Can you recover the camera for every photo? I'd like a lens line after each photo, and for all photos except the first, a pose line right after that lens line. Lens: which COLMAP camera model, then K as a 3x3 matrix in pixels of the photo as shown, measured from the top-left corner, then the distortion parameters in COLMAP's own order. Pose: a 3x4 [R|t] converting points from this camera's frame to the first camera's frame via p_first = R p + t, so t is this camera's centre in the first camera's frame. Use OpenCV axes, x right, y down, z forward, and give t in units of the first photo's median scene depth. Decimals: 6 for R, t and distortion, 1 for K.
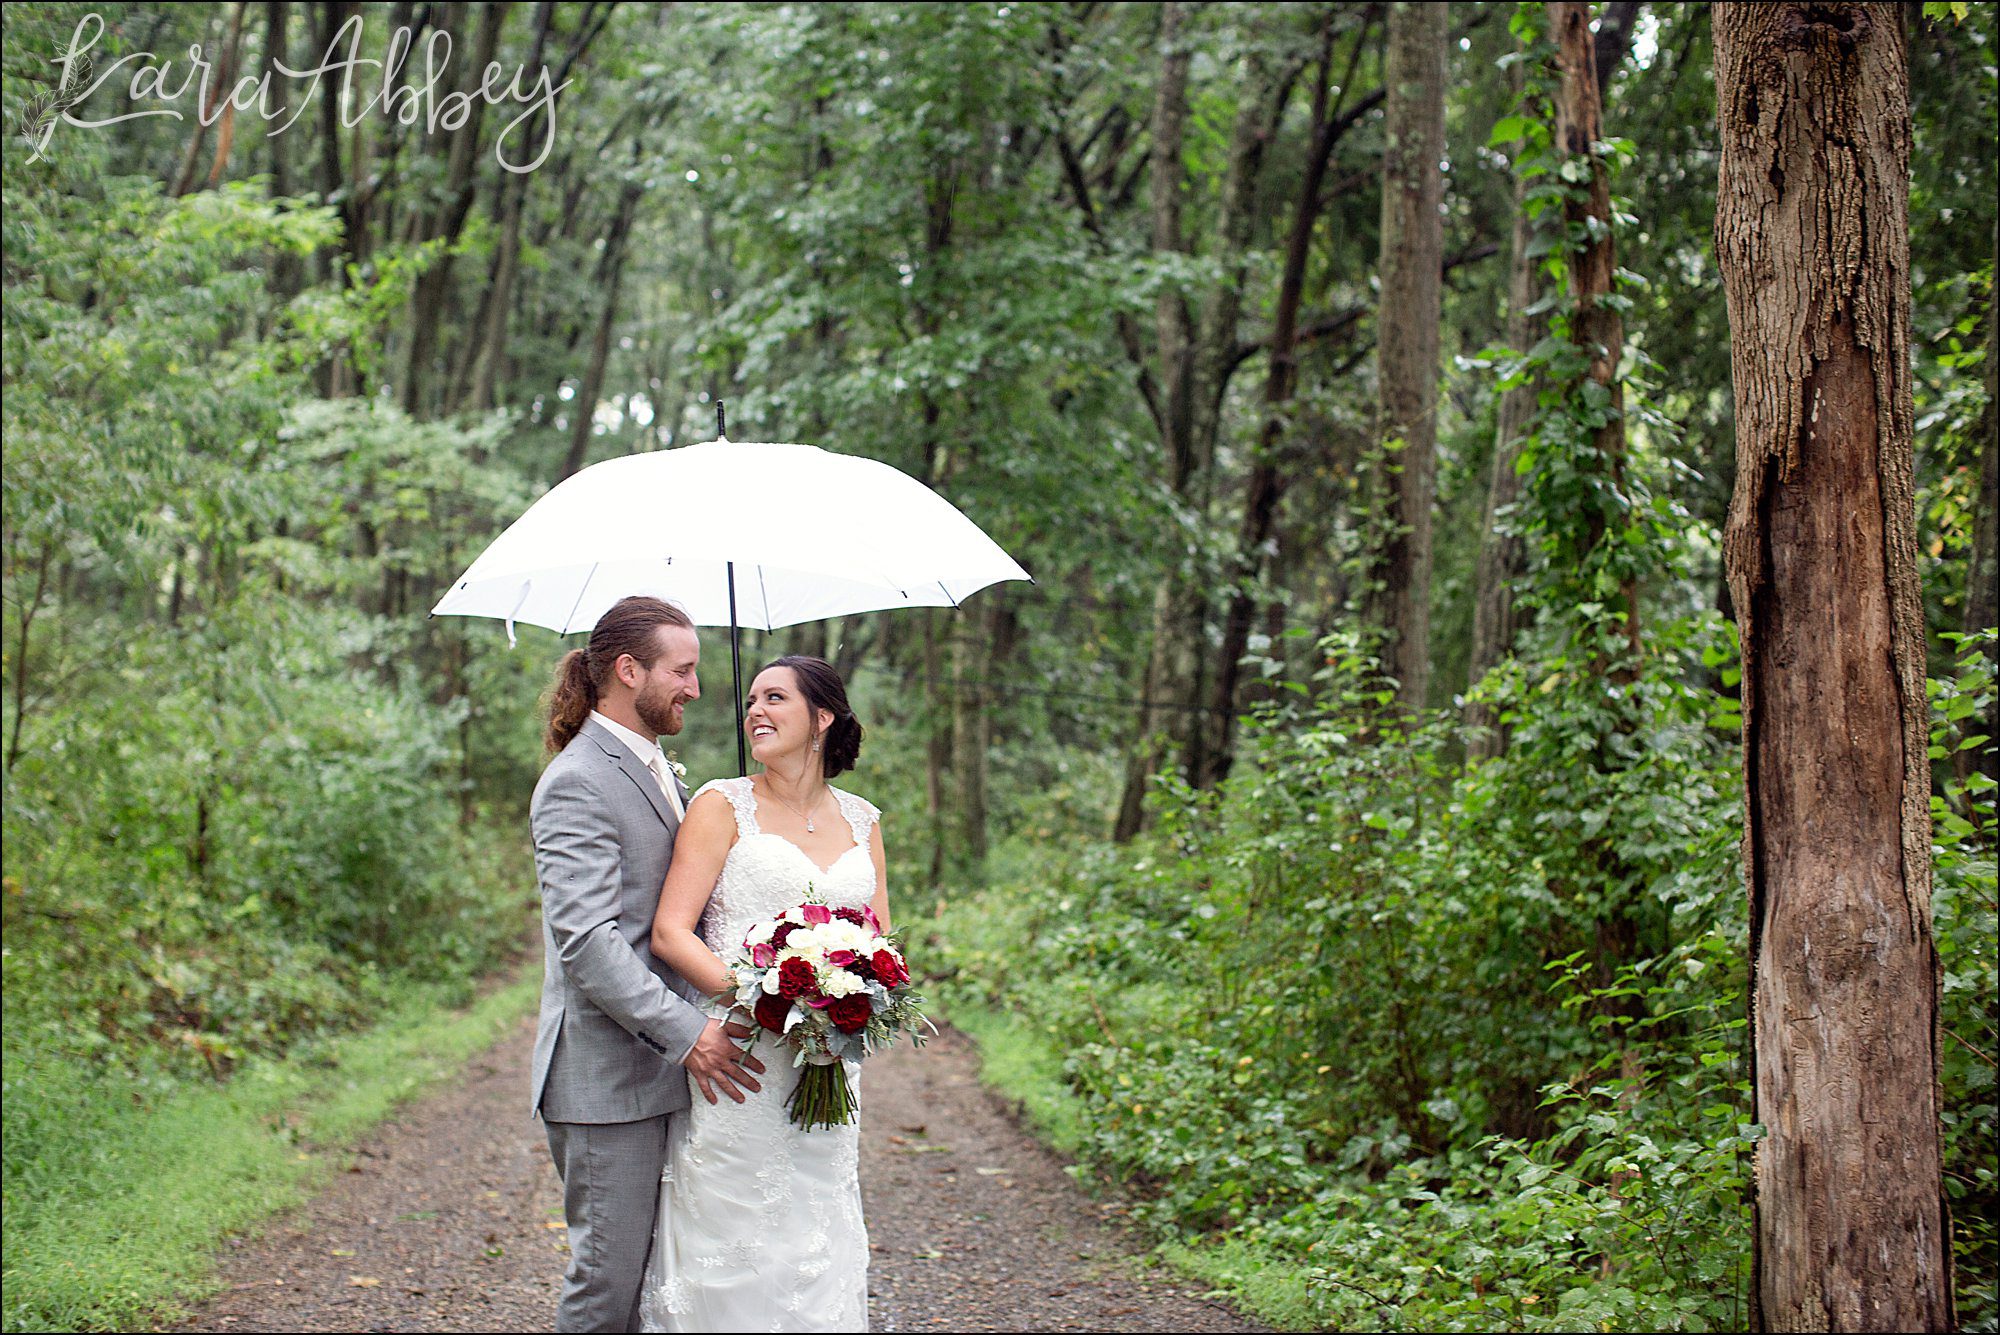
lens RADIAL K [[3288.3, 0, 1000.0], [0, 3288.3, 667.5], [0, 0, 1]] dist [-0.167782, 0.472355]
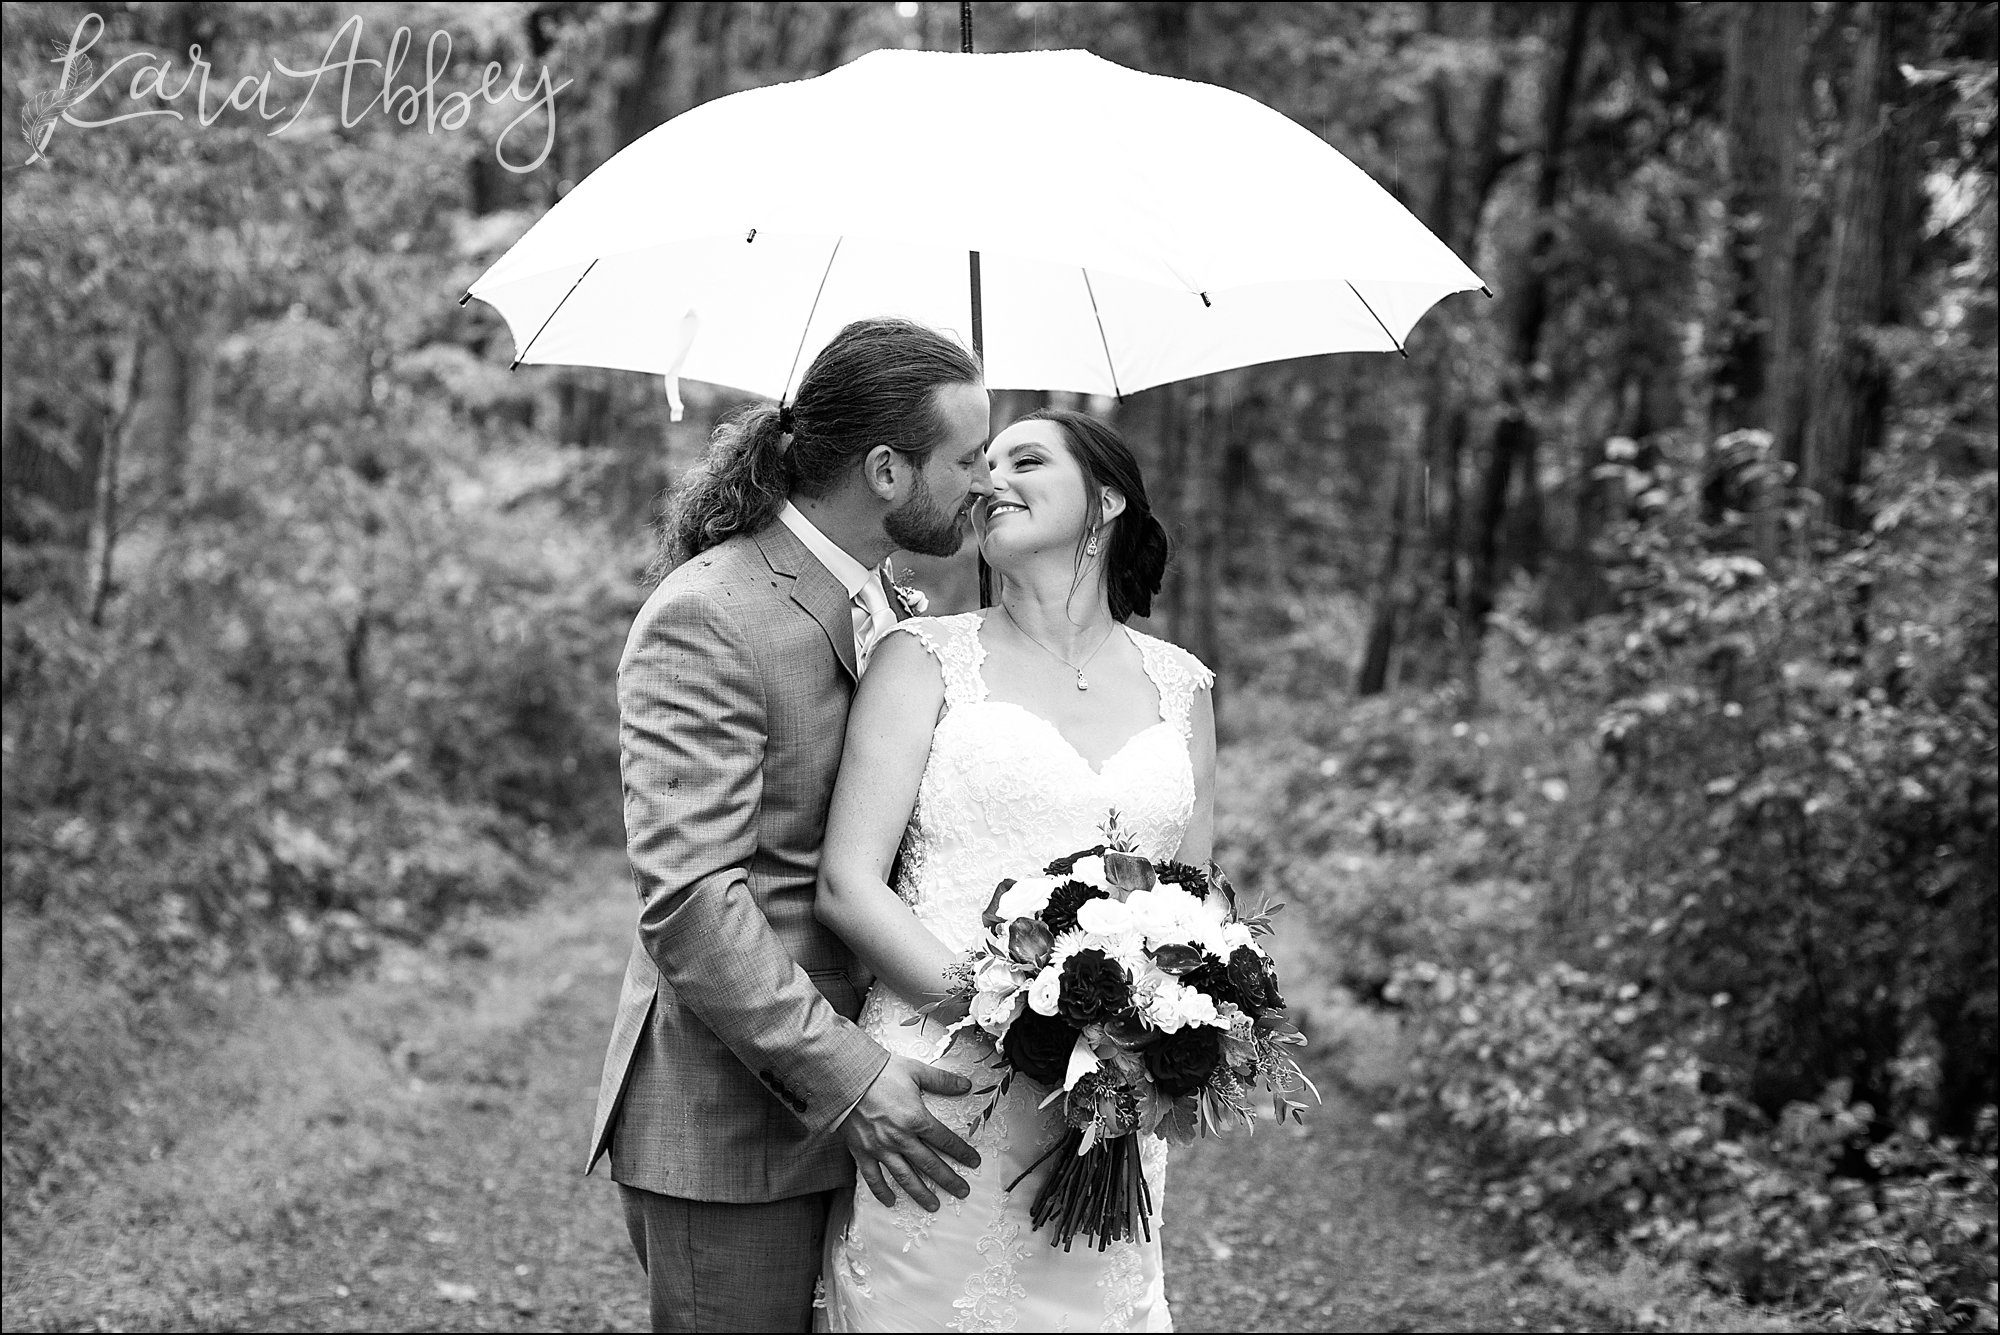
lens RADIAL K [[3288.3, 0, 1000.0], [0, 3288.3, 667.5], [0, 0, 1]] dist [-0.167782, 0.472355]
pose [[0.997850, 0.005844, -0.065280, -0.017927], [-0.002795, 0.998905, 0.046696, 0.008597], [0.065481, -0.046413, 0.996774, 0.203924]]
